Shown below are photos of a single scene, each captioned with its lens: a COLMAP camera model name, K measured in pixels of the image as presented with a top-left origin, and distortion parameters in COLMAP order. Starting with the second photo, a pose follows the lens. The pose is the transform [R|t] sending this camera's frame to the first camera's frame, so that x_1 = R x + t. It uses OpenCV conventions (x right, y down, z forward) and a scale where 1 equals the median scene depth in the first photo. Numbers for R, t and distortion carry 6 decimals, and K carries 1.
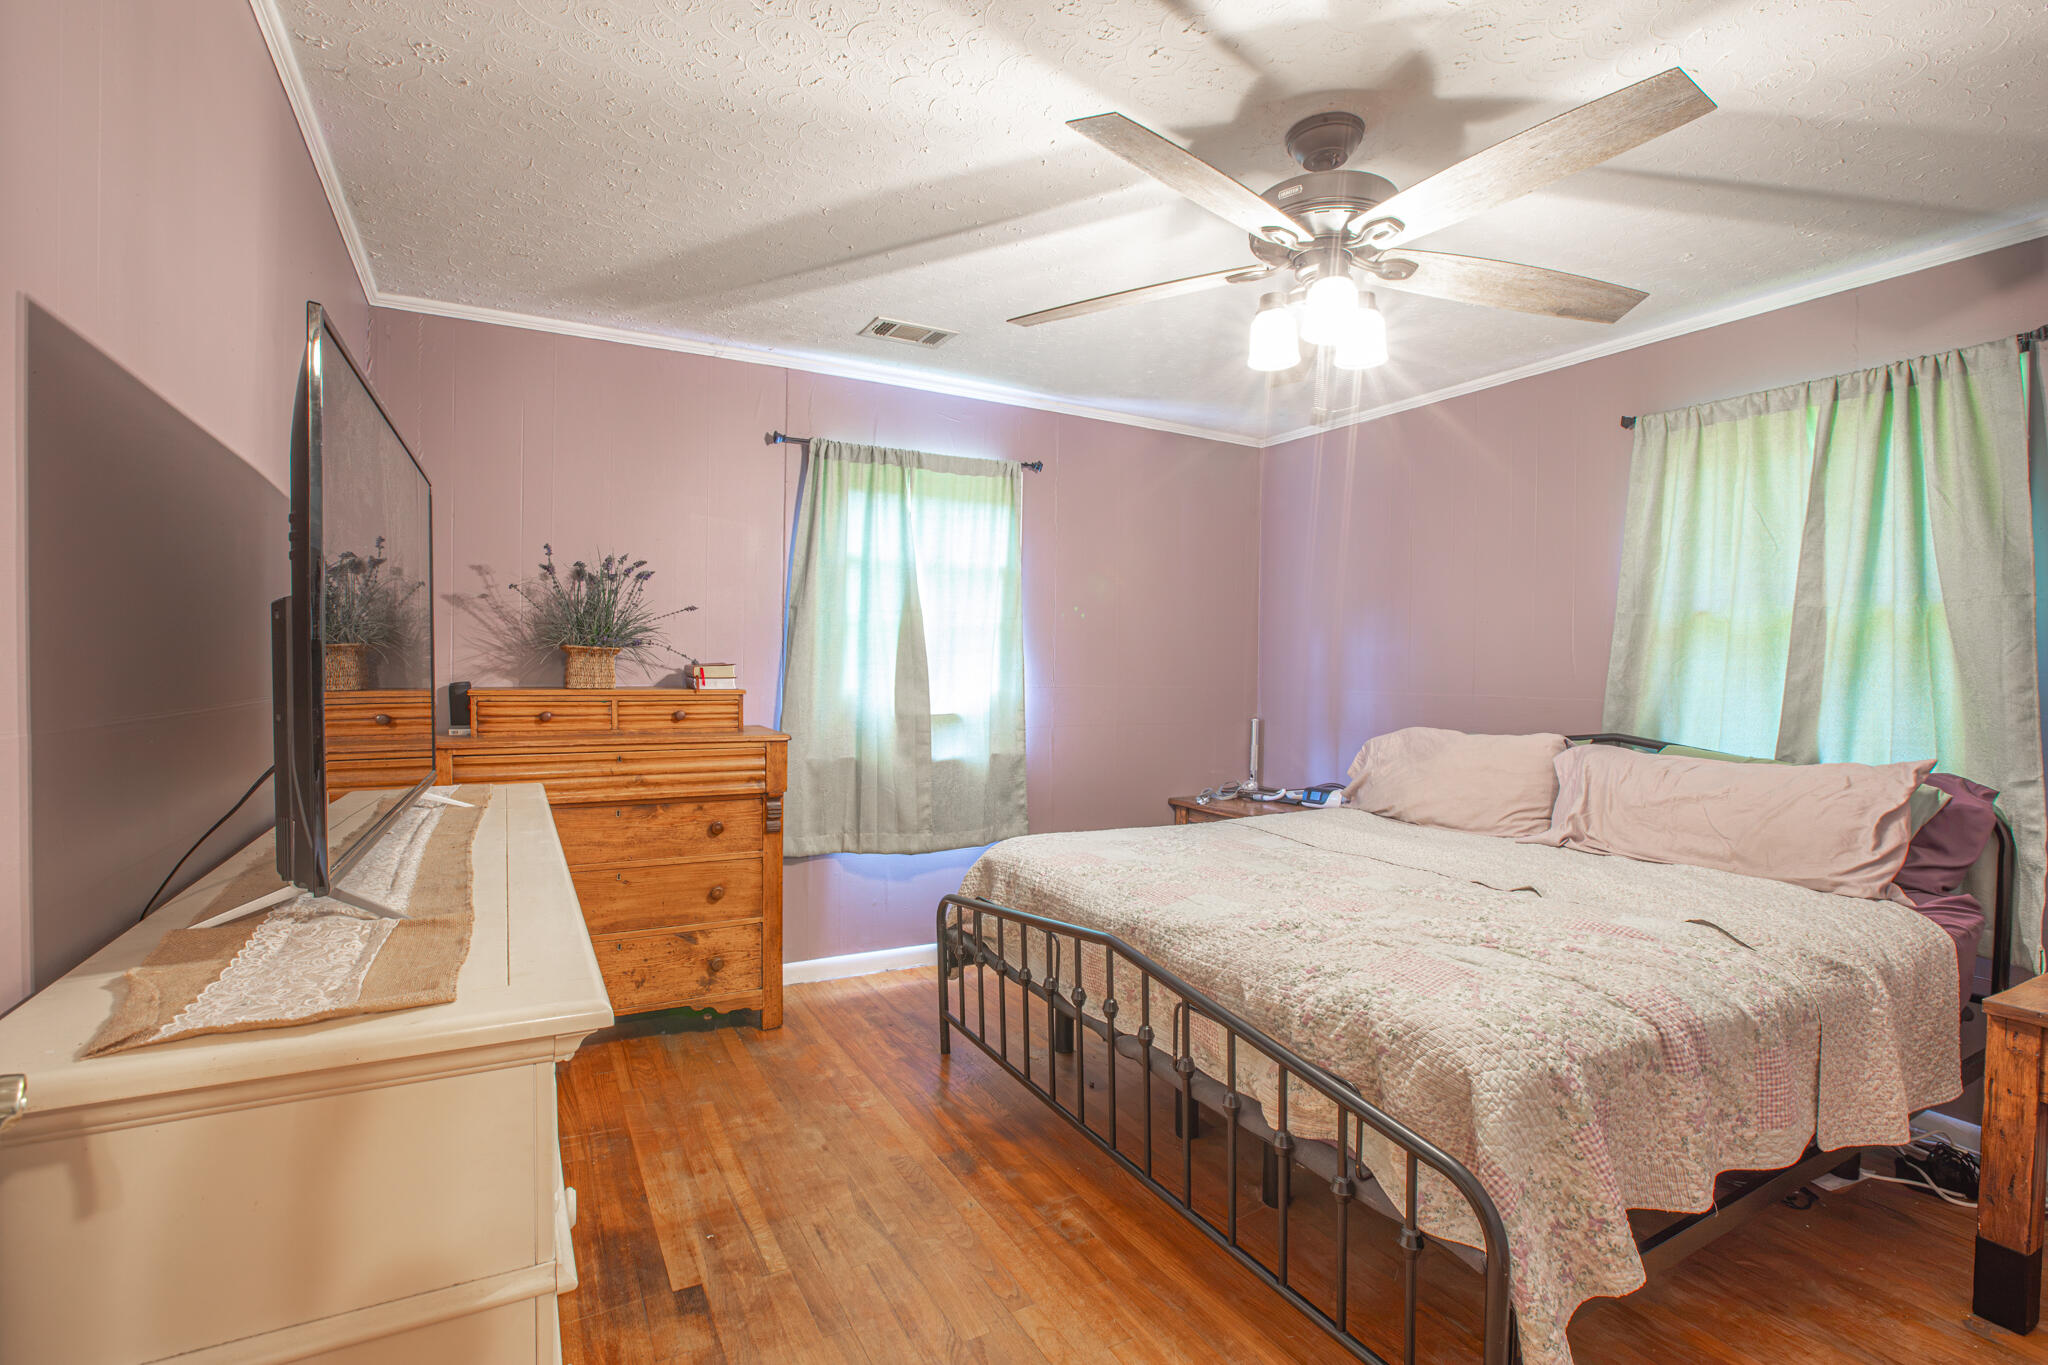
lens RADIAL K [[933.3, 0, 1024.0], [0, 933.3, 682.5], [0, 0, 1]] dist [-0.056185, 0.014560]
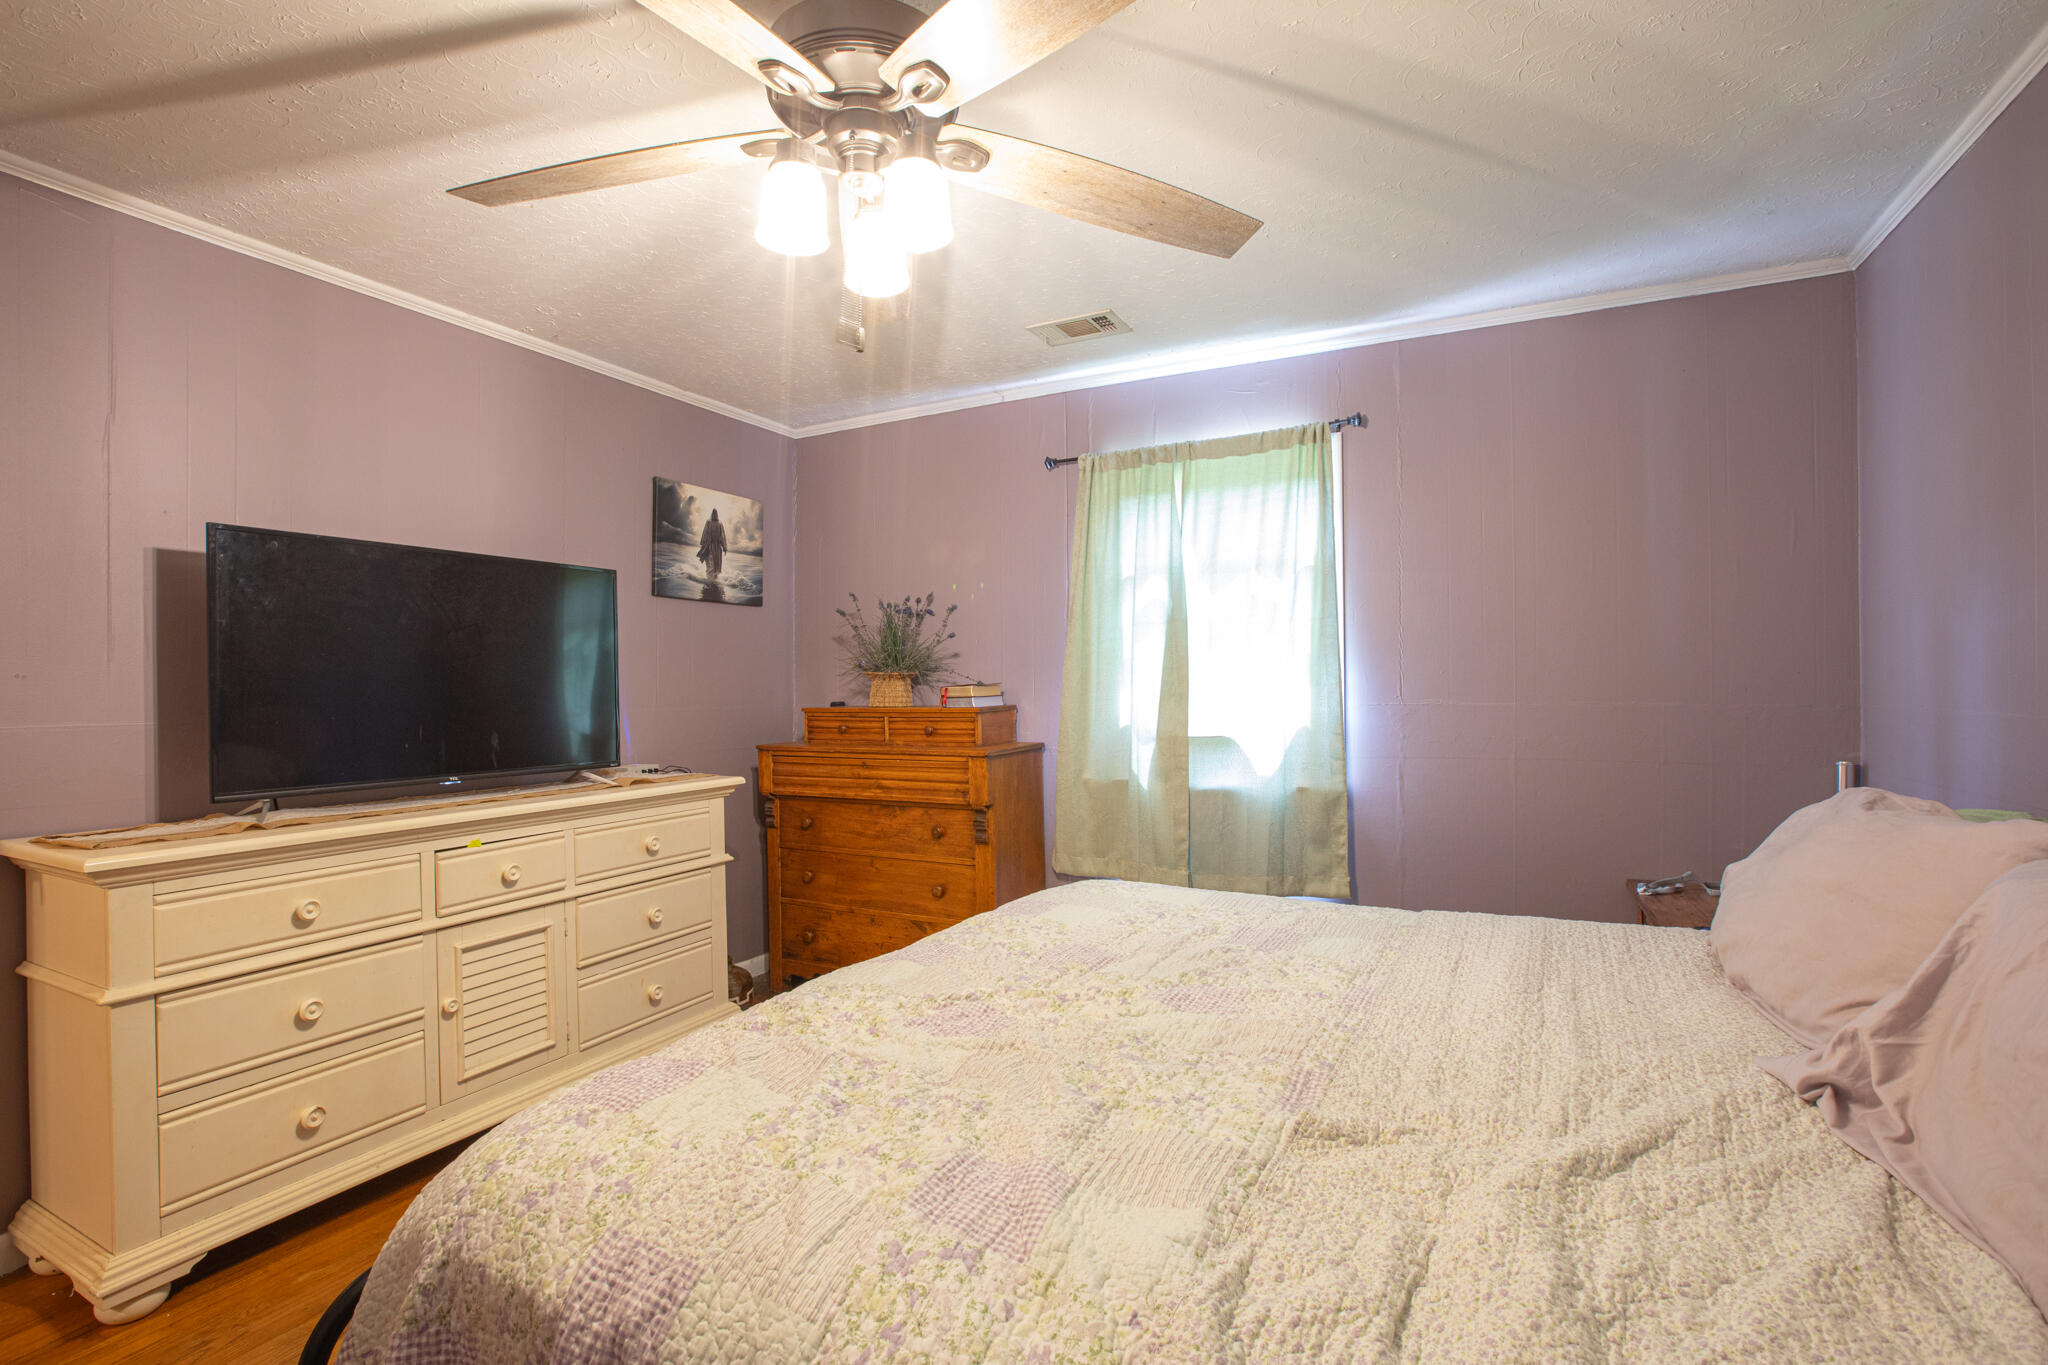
lens RADIAL K [[933.3, 0, 1024.0], [0, 933.3, 682.5], [0, 0, 1]] dist [-0.056185, 0.014560]
pose [[0.566480, -0.017315, -0.823893, 0.624256], [0.006334, 0.999841, -0.016658, -0.003594], [0.824051, 0.004218, 0.566500, 0.433743]]
